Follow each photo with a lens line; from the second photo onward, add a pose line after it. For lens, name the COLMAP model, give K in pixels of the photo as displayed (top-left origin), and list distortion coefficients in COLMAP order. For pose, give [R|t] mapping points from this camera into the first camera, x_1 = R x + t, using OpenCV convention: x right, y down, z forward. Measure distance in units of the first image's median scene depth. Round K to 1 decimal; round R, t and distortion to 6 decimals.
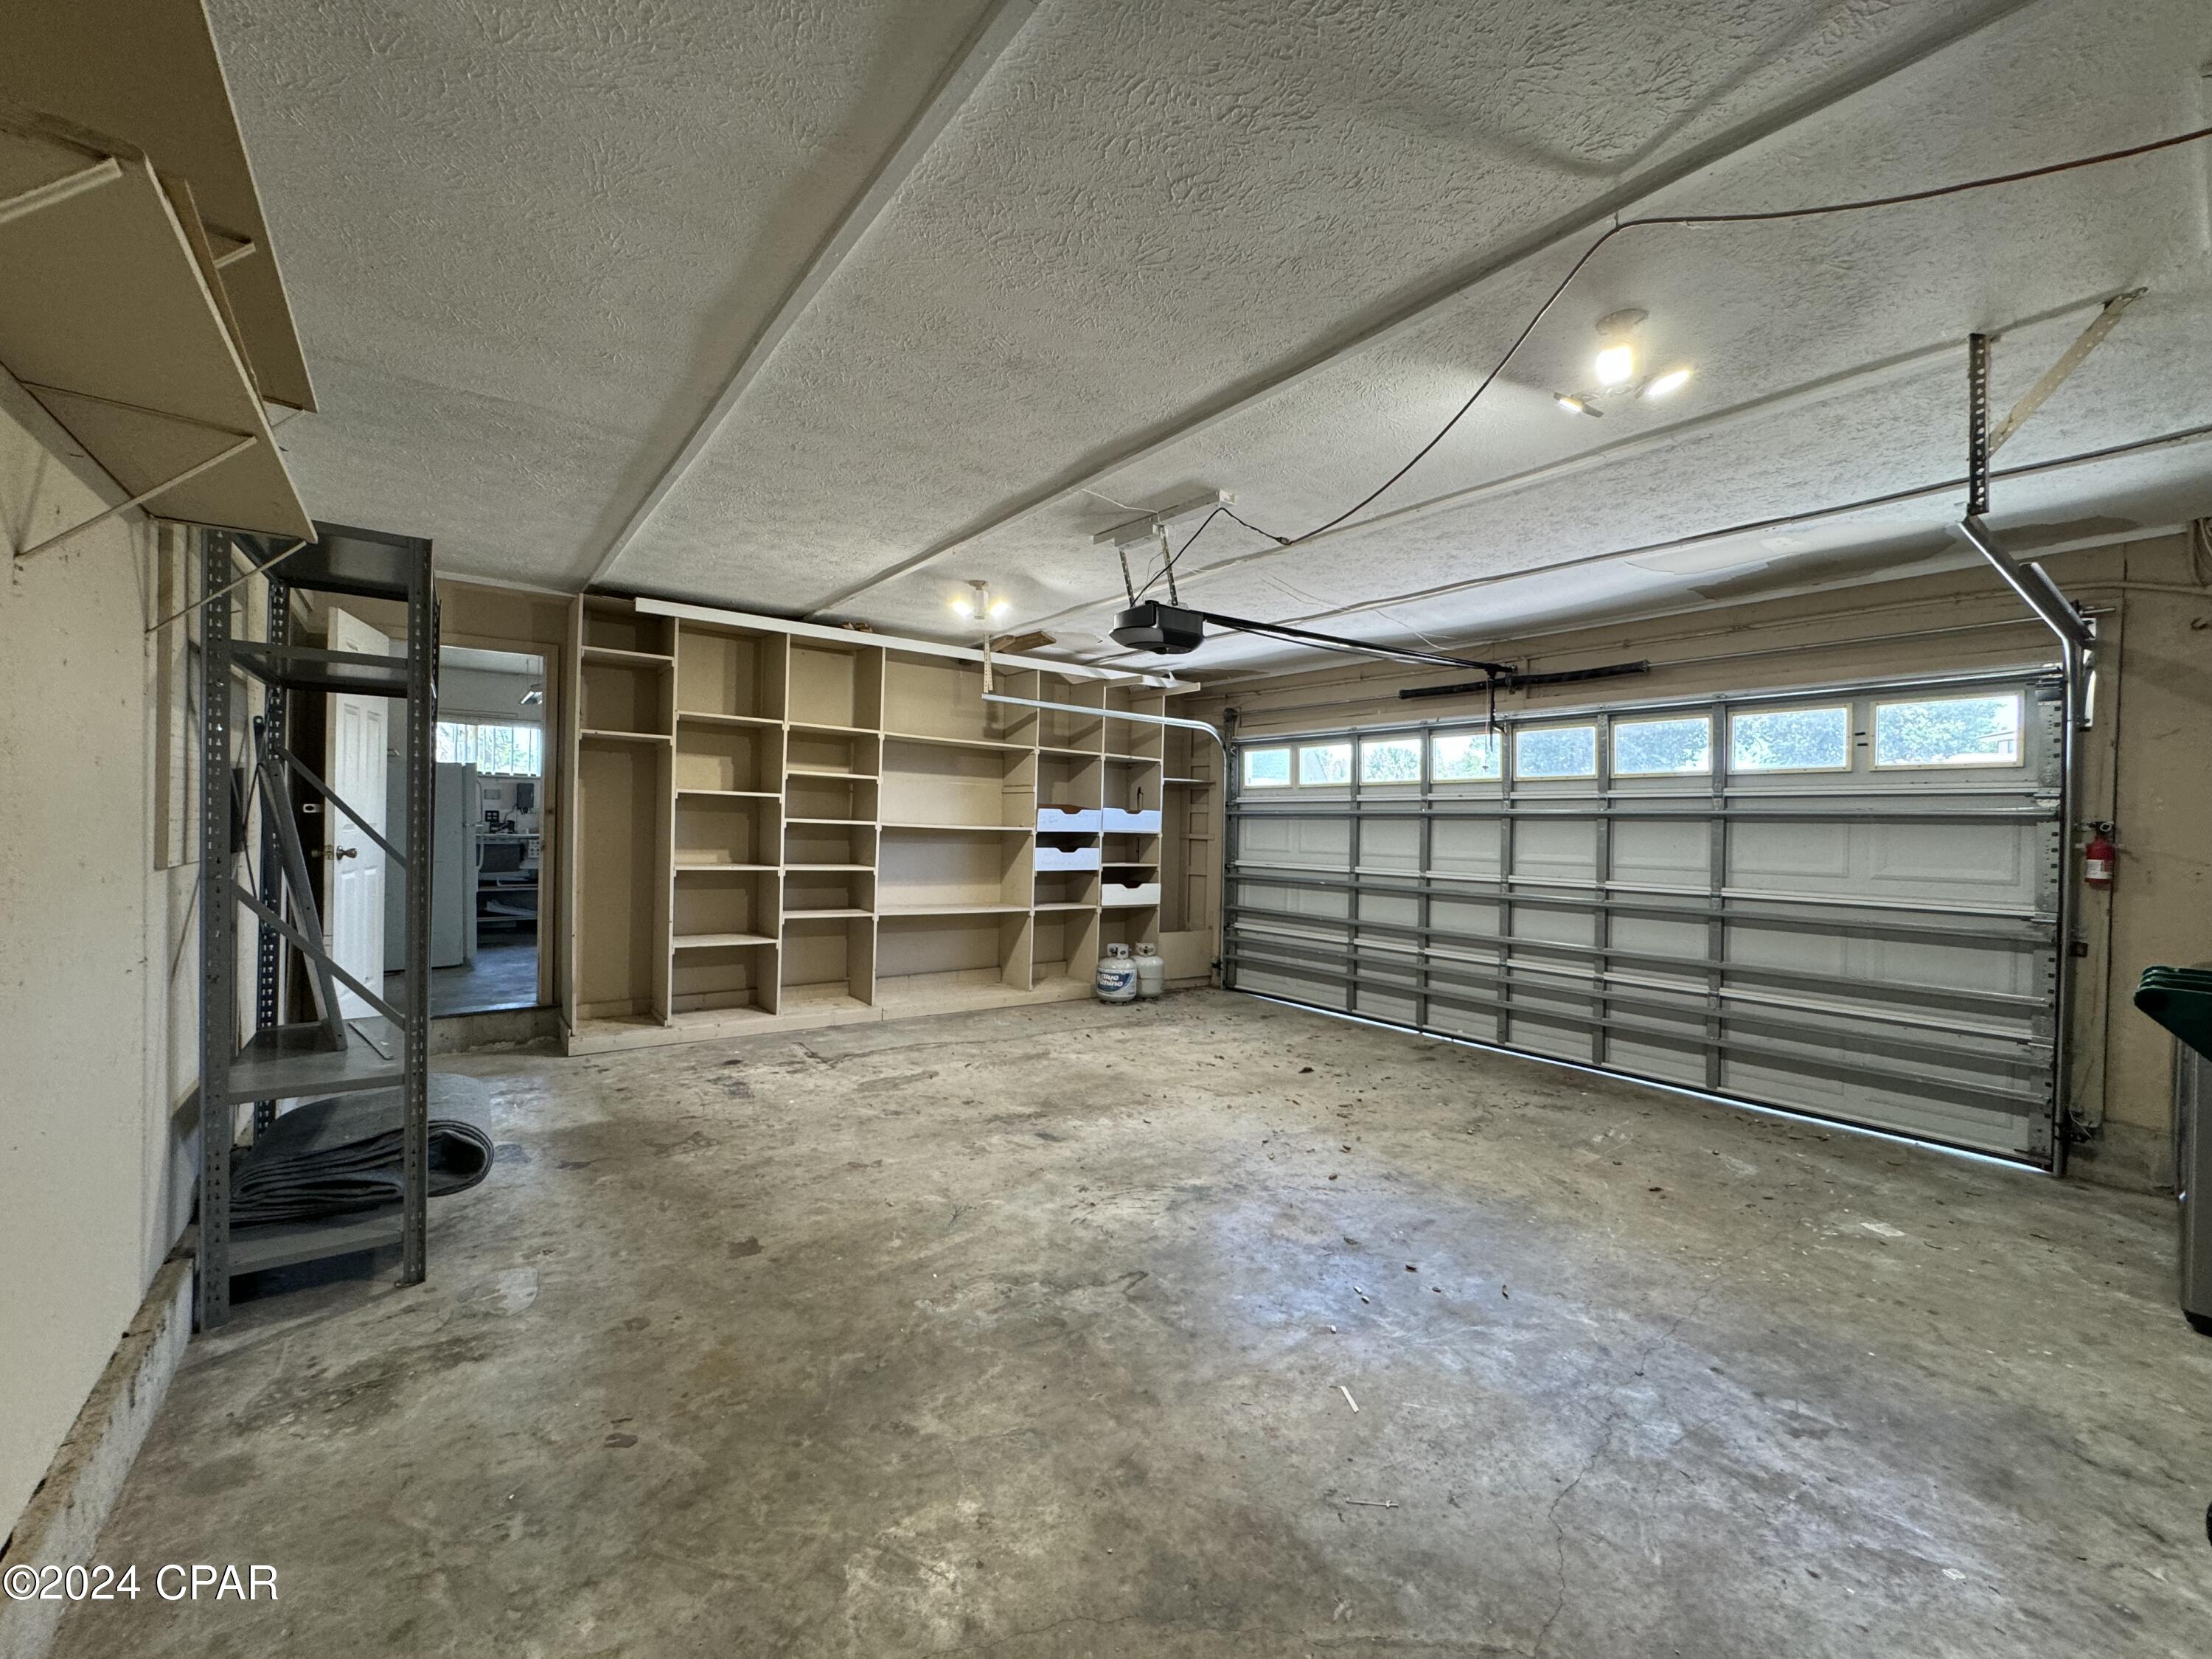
lens RADIAL K [[886.7, 0, 1106.0], [0, 886.7, 834.2], [0, 0, 1]] dist [-0.003331, -0.000484]
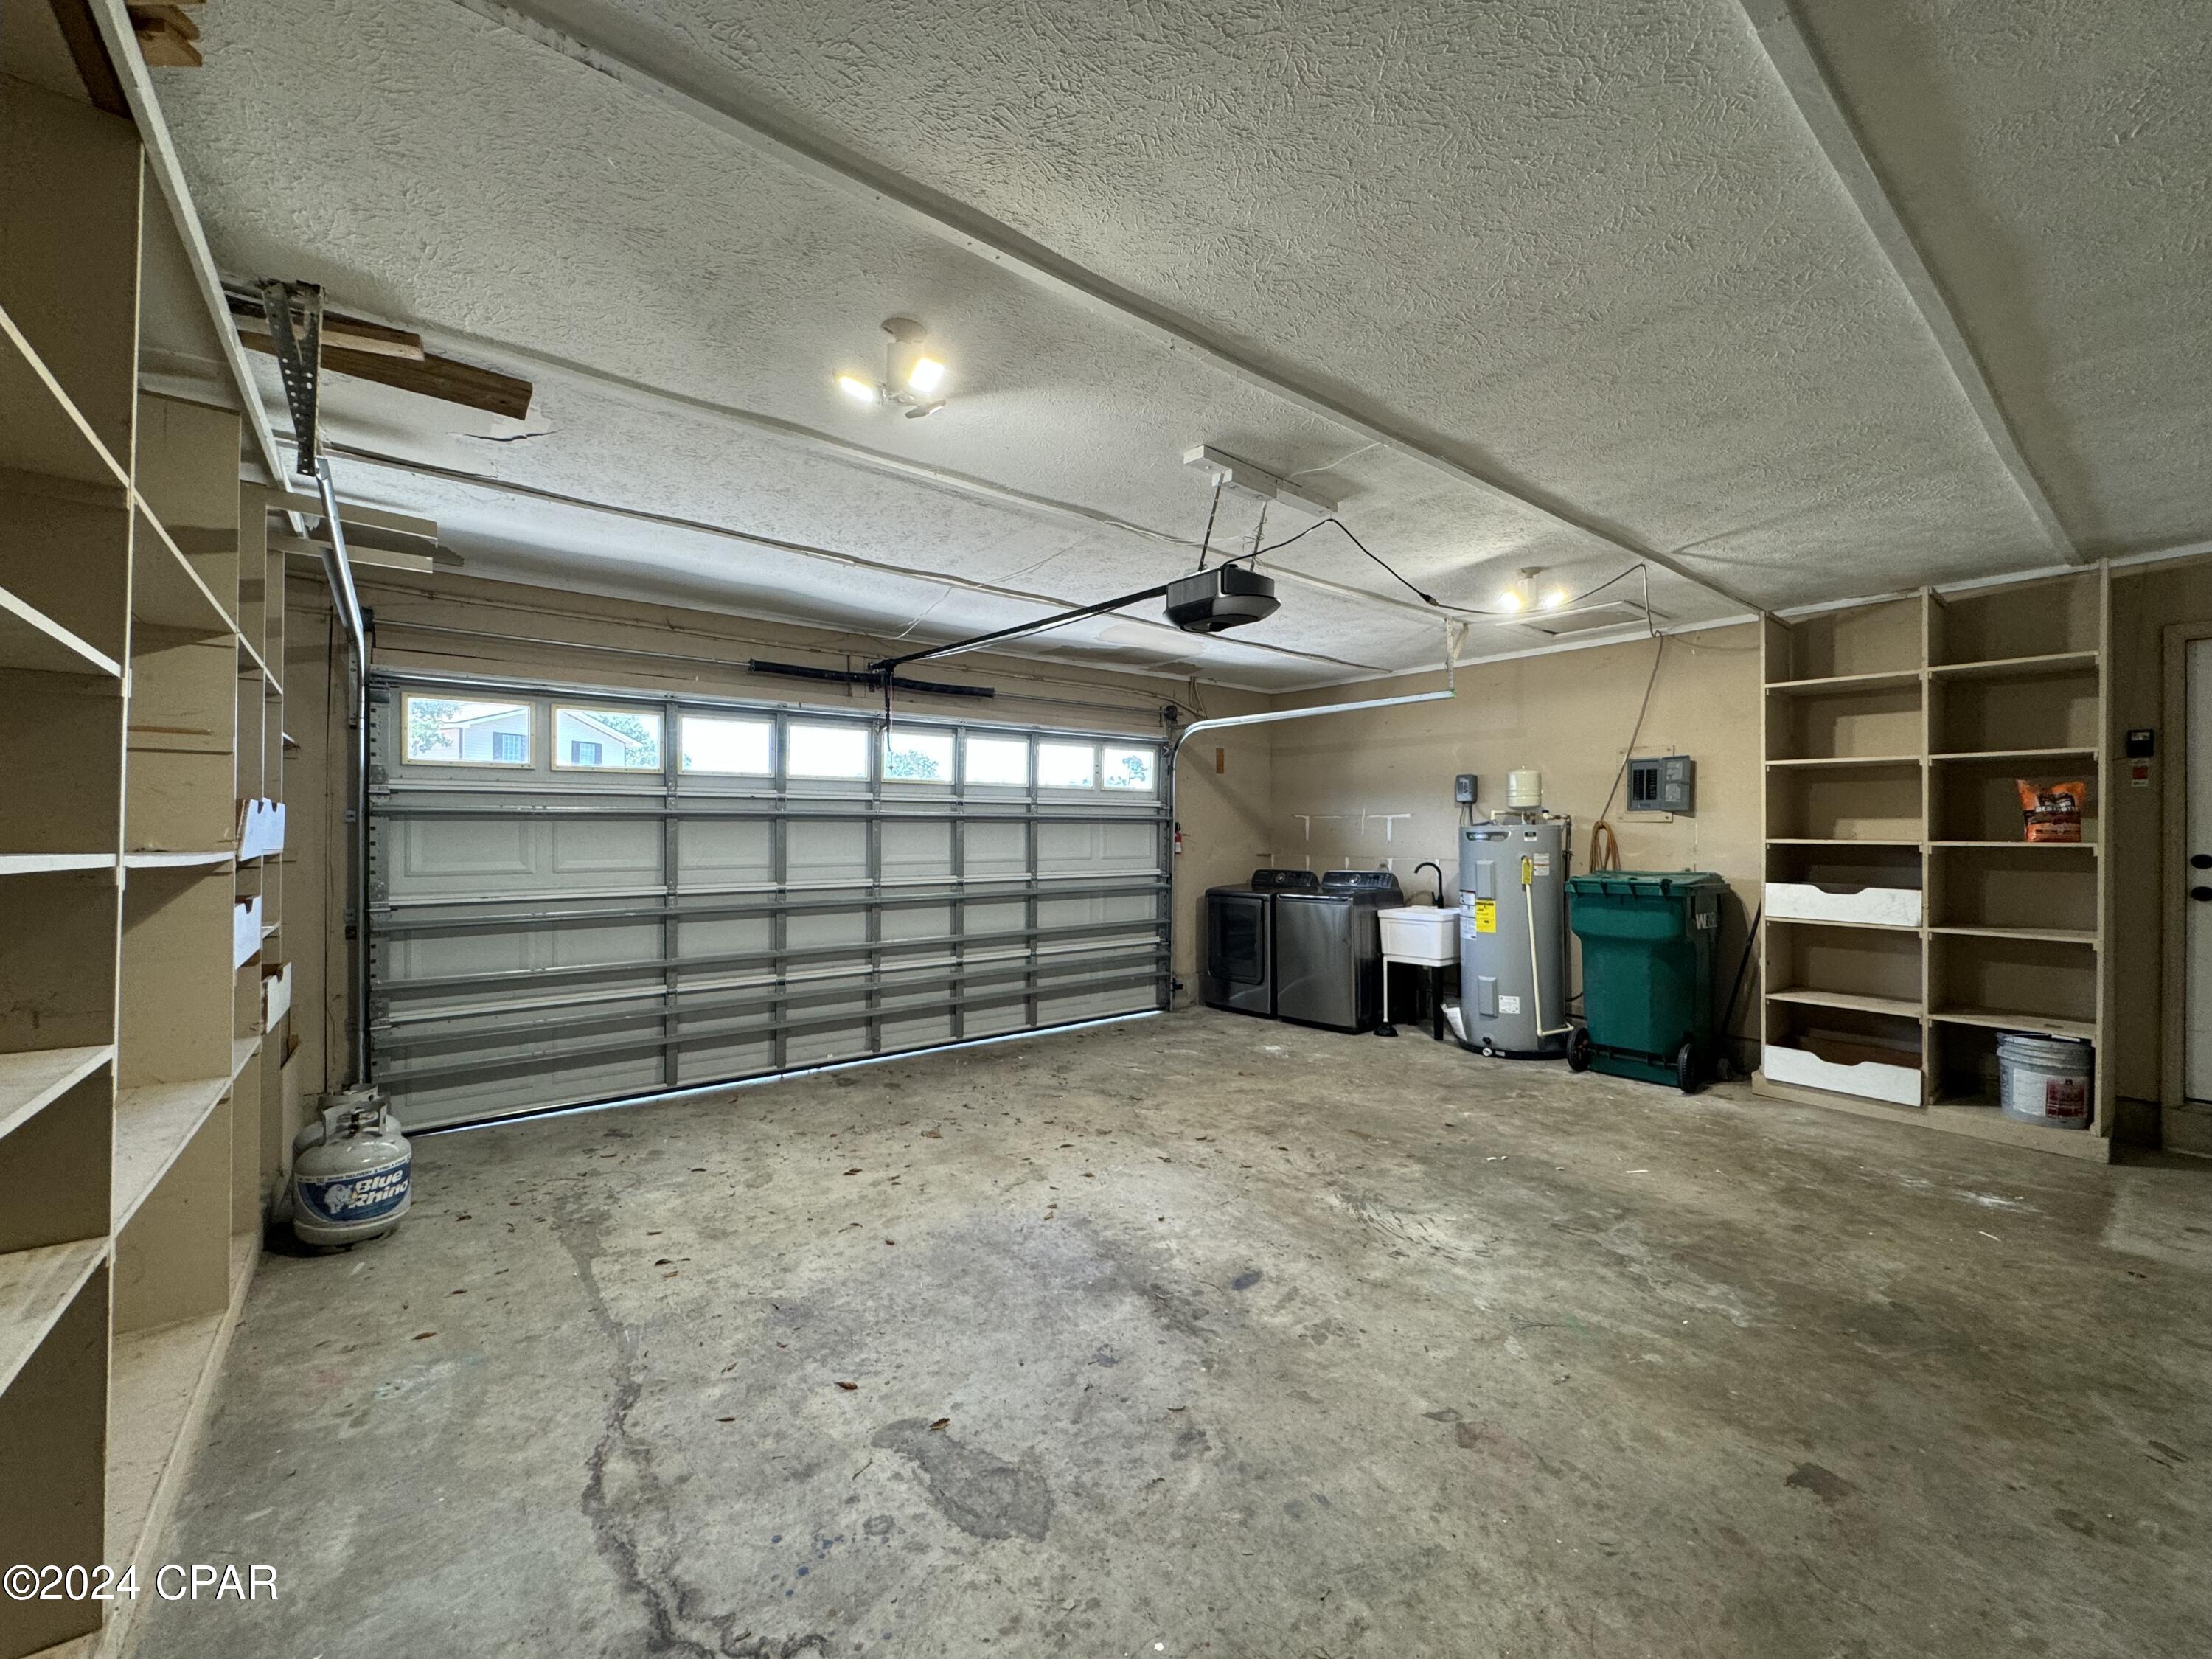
lens RADIAL K [[886.7, 0, 1106.2], [0, 886.7, 830.2], [0, 0, 1]] dist [-0.003331, -0.000484]
pose [[-0.016330, -0.019365, 0.999679, -0.670962], [0.009574, 0.999764, 0.019523, -0.029506], [-0.999821, 0.009890, -0.016141, 0.980492]]
